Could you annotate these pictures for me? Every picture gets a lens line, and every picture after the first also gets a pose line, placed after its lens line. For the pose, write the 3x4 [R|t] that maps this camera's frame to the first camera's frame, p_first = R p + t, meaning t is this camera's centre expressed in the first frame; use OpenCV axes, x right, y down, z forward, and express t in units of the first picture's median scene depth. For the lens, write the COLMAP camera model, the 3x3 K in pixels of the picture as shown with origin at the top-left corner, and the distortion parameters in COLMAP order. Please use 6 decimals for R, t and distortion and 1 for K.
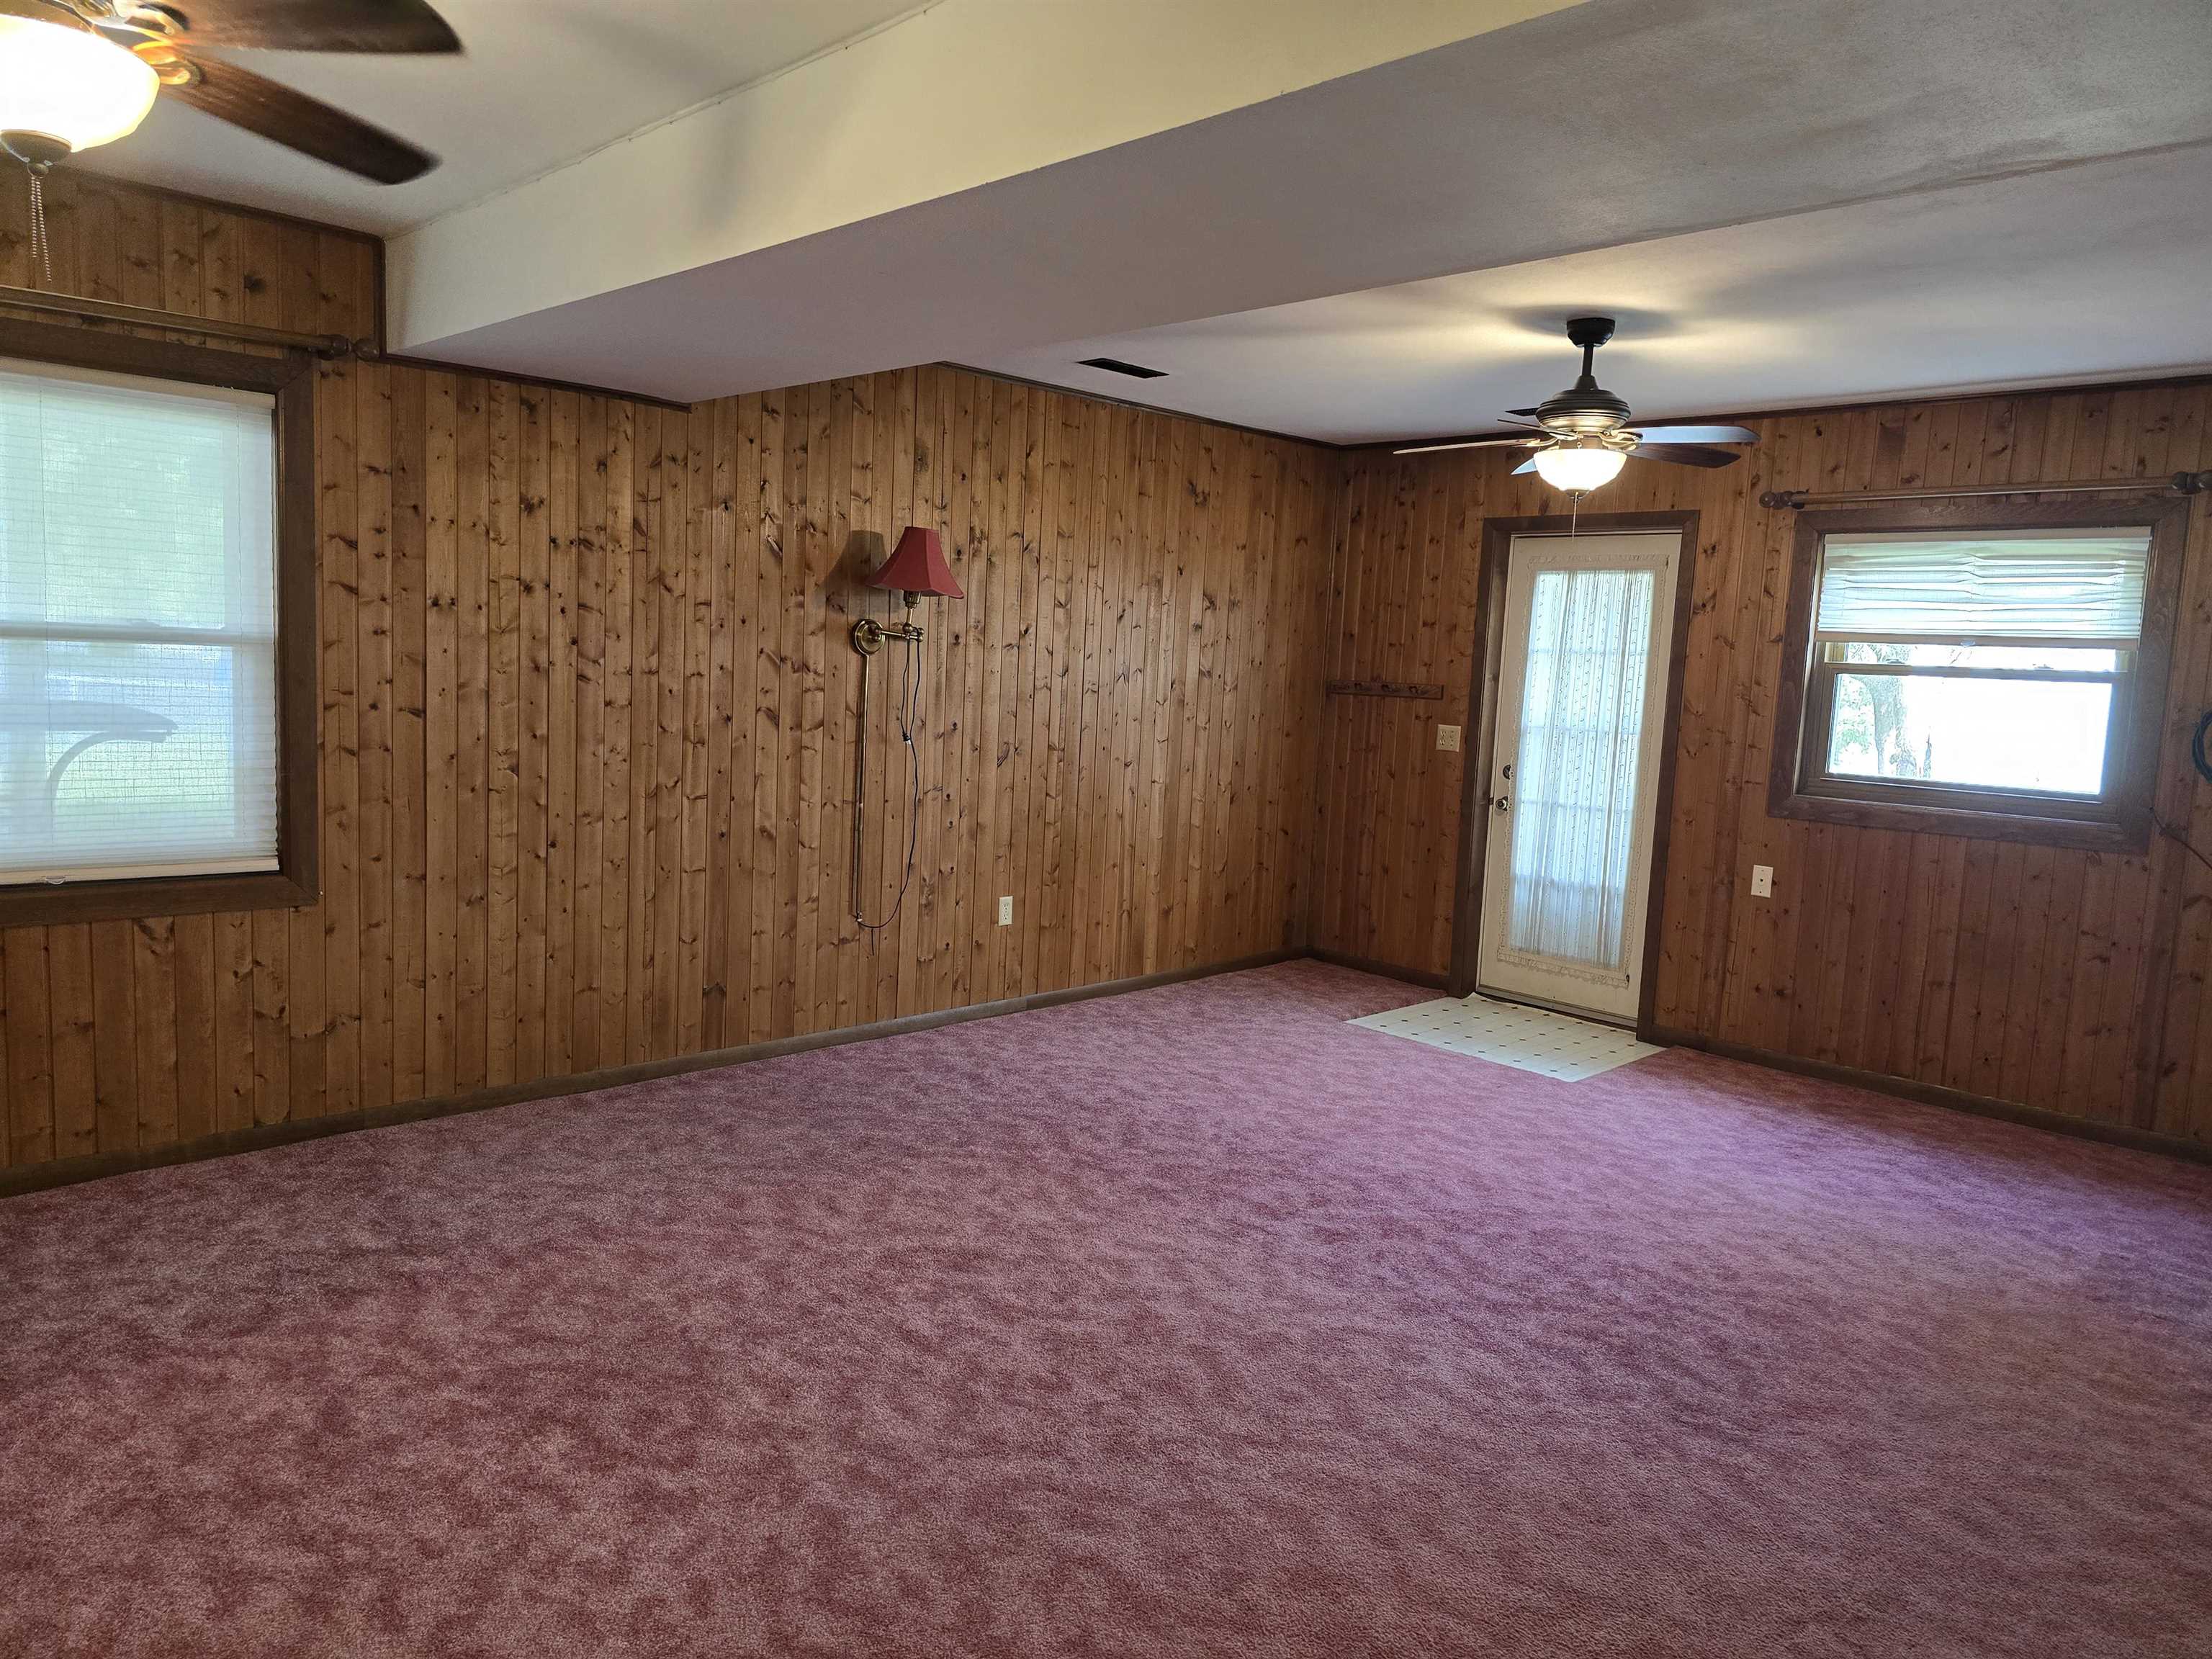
lens RADIAL K [[1498.0, 0, 1113.5], [0, 1498.0, 821.7], [0, 0, 1]] dist [0.067588, -0.036653]
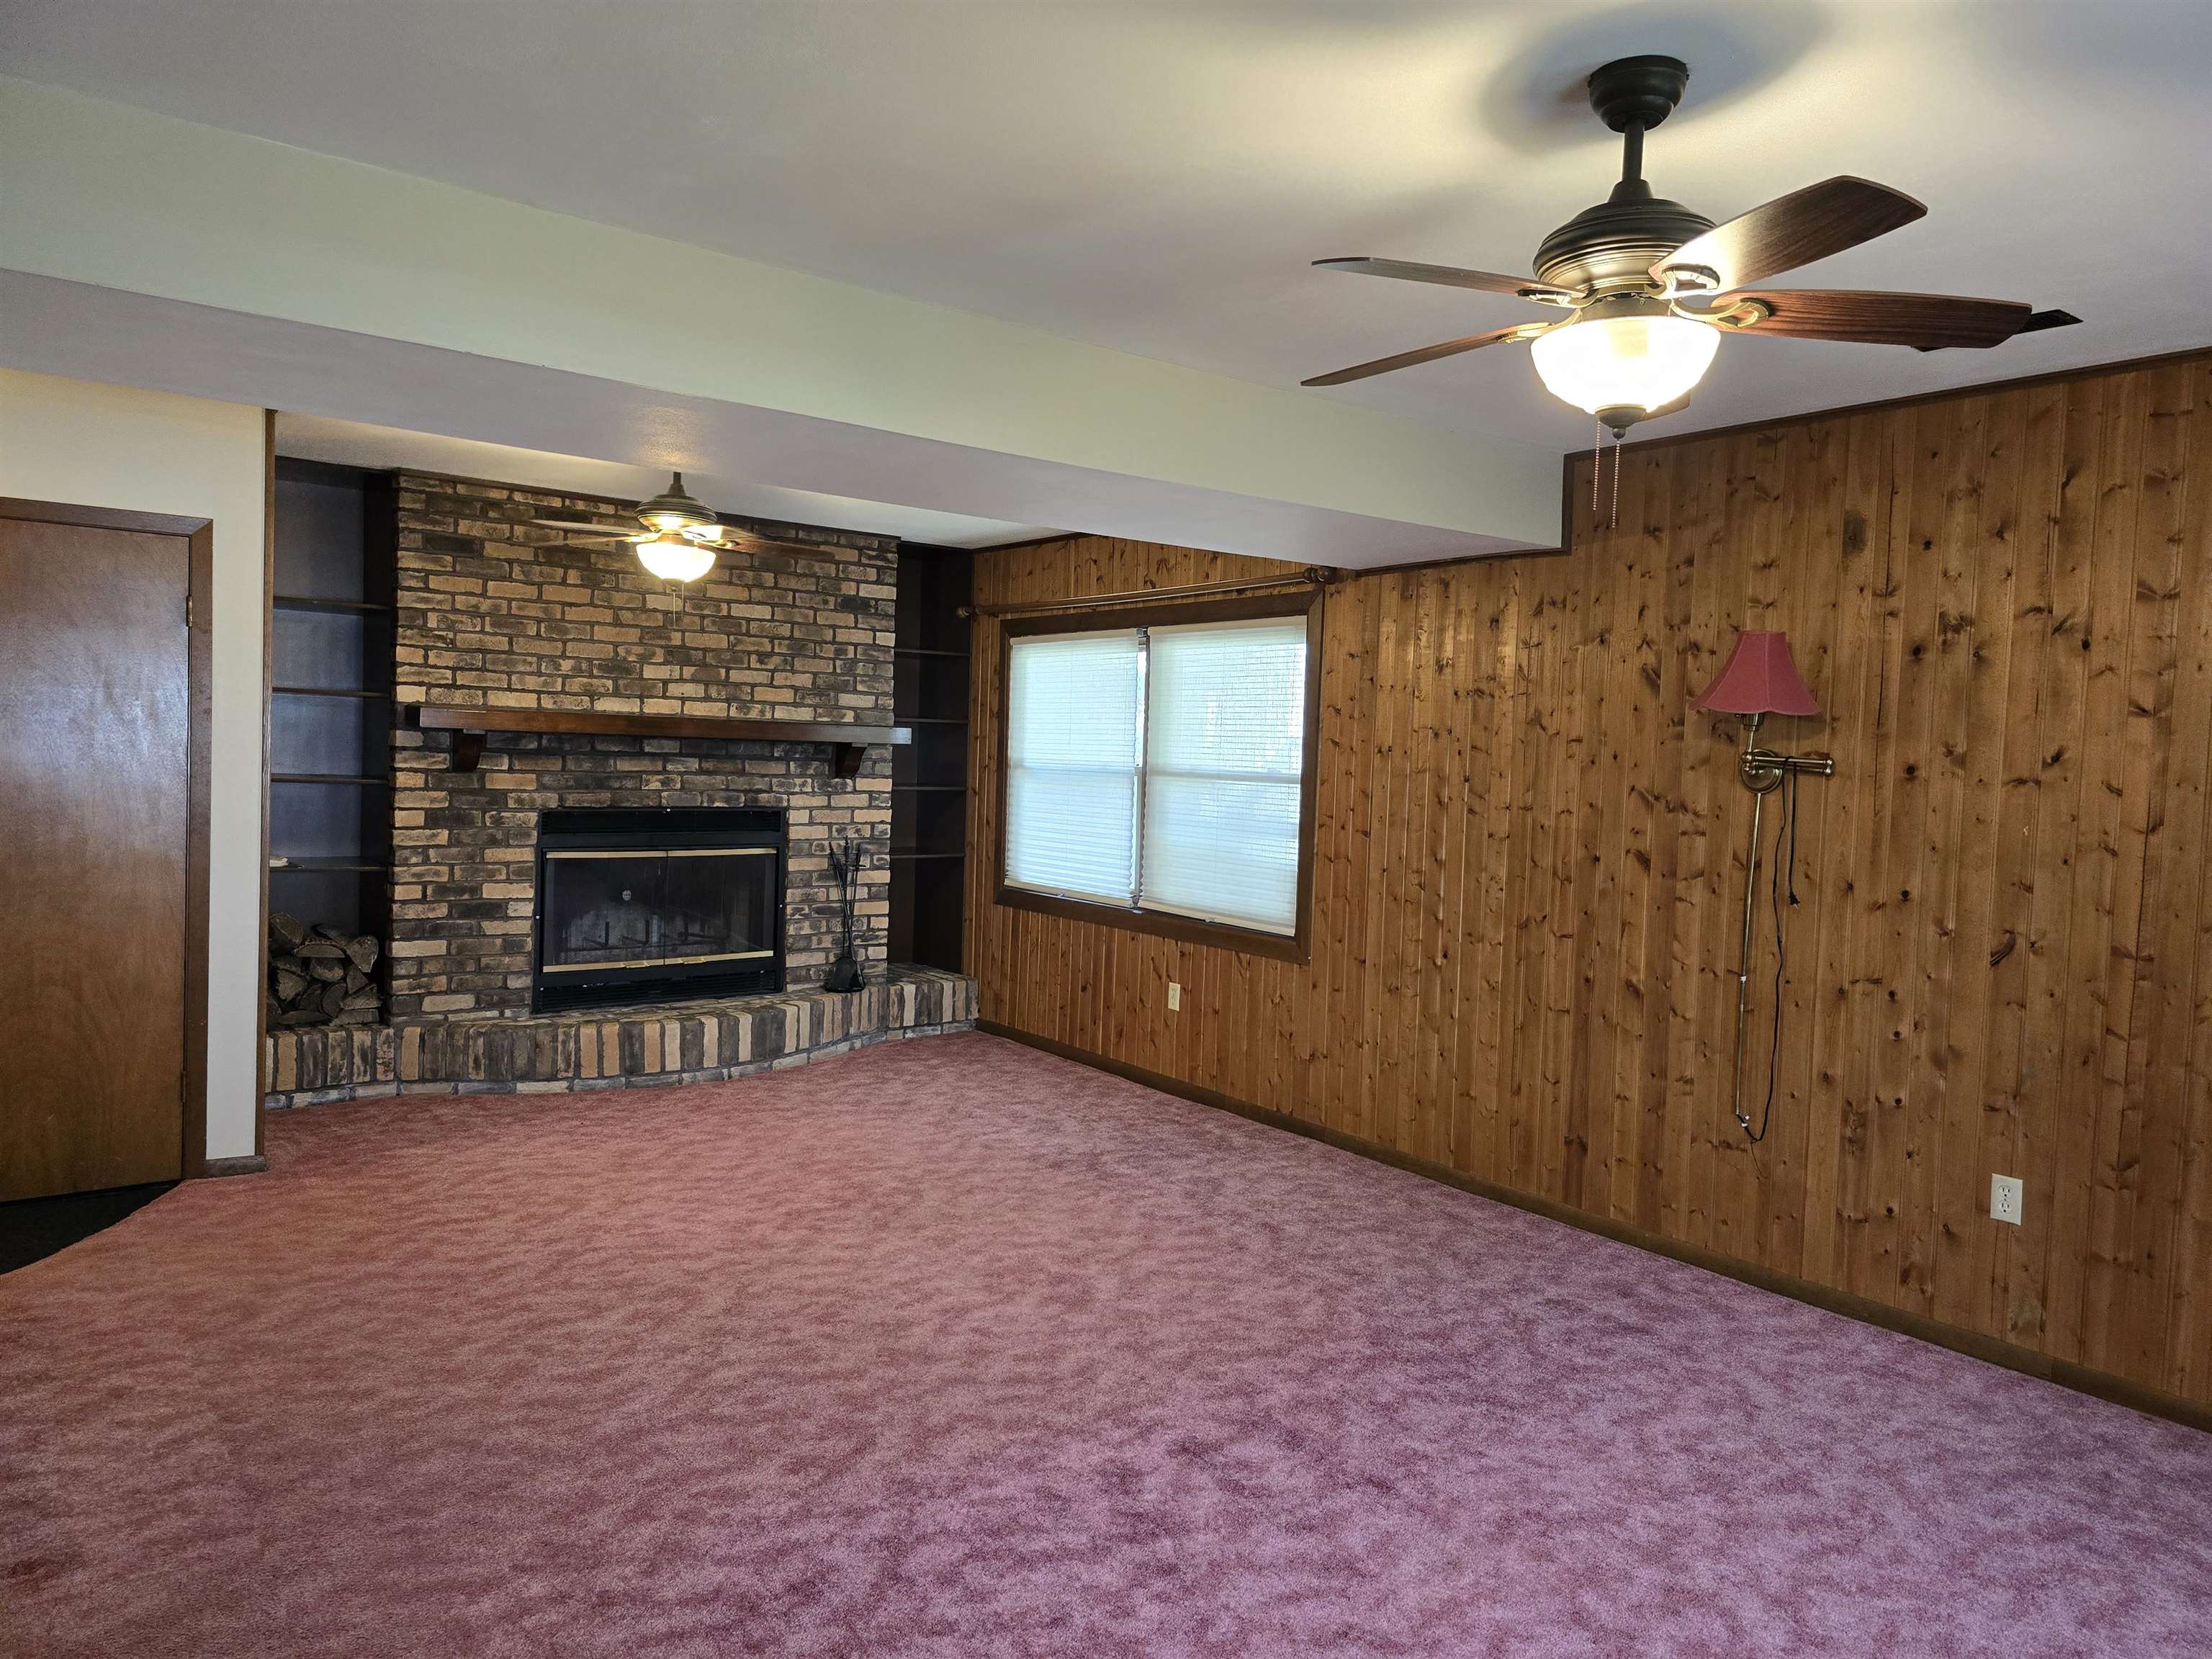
lens RADIAL K [[1498.0, 0, 1114.0], [0, 1498.0, 822.9], [0, 0, 1]] dist [0.067588, -0.036653]
pose [[-0.125310, -0.002217, -0.992115, 0.749052], [-0.151097, 0.988375, 0.016876, -0.062228], [0.980544, 0.152021, -0.124188, 0.835874]]
